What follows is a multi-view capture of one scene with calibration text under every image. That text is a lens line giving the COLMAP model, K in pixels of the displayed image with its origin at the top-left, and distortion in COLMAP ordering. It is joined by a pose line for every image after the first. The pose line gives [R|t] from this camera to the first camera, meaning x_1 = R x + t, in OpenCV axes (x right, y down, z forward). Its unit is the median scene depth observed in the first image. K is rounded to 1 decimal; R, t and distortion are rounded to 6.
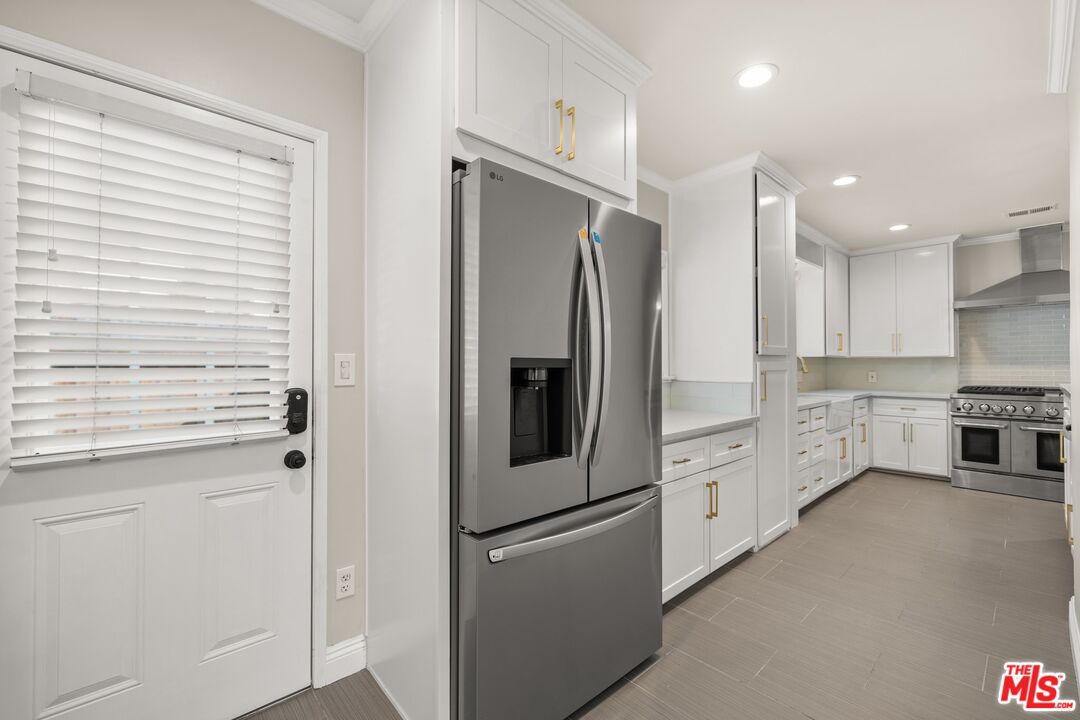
lens RADIAL K [[439.5, 0, 540.0], [0, 439.5, 360.0], [0, 0, 1]] dist [-0.010966, 0.000072]
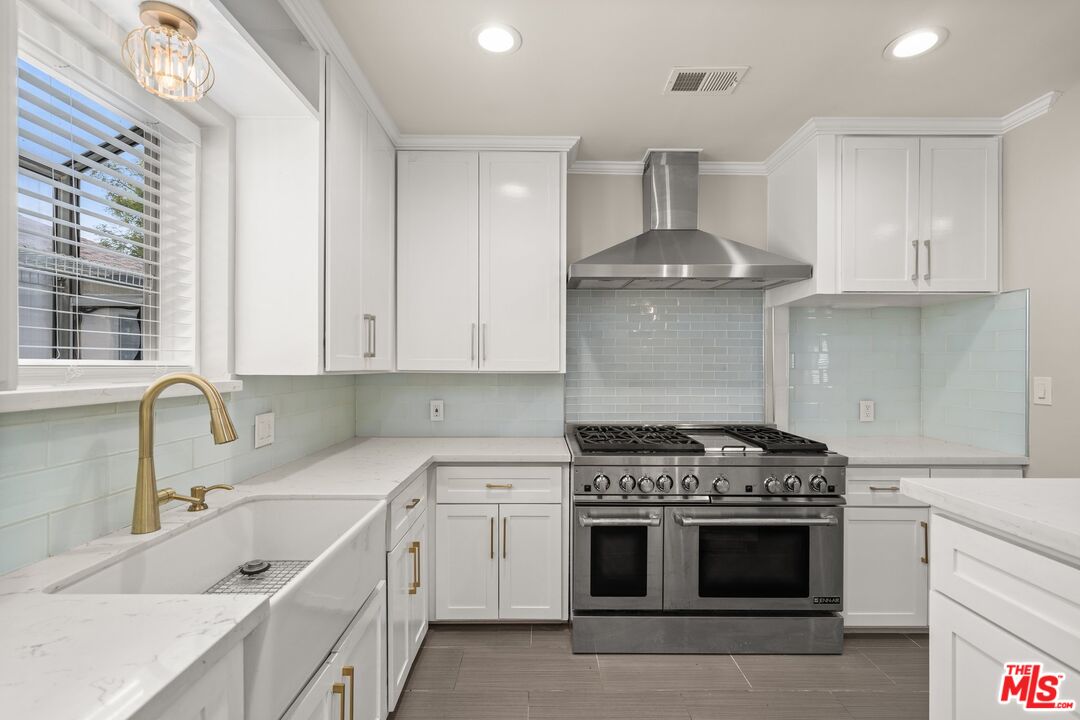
lens RADIAL K [[504.9, 0, 540.0], [0, 504.9, 360.0], [0, 0, 1]] dist [-0.000326, -0.000049]
pose [[0.662897, 0.010129, 0.748642, 0.472067], [-0.010103, 0.999938, -0.004584, -0.019898], [-0.748643, -0.004525, 0.662958, 0.614839]]
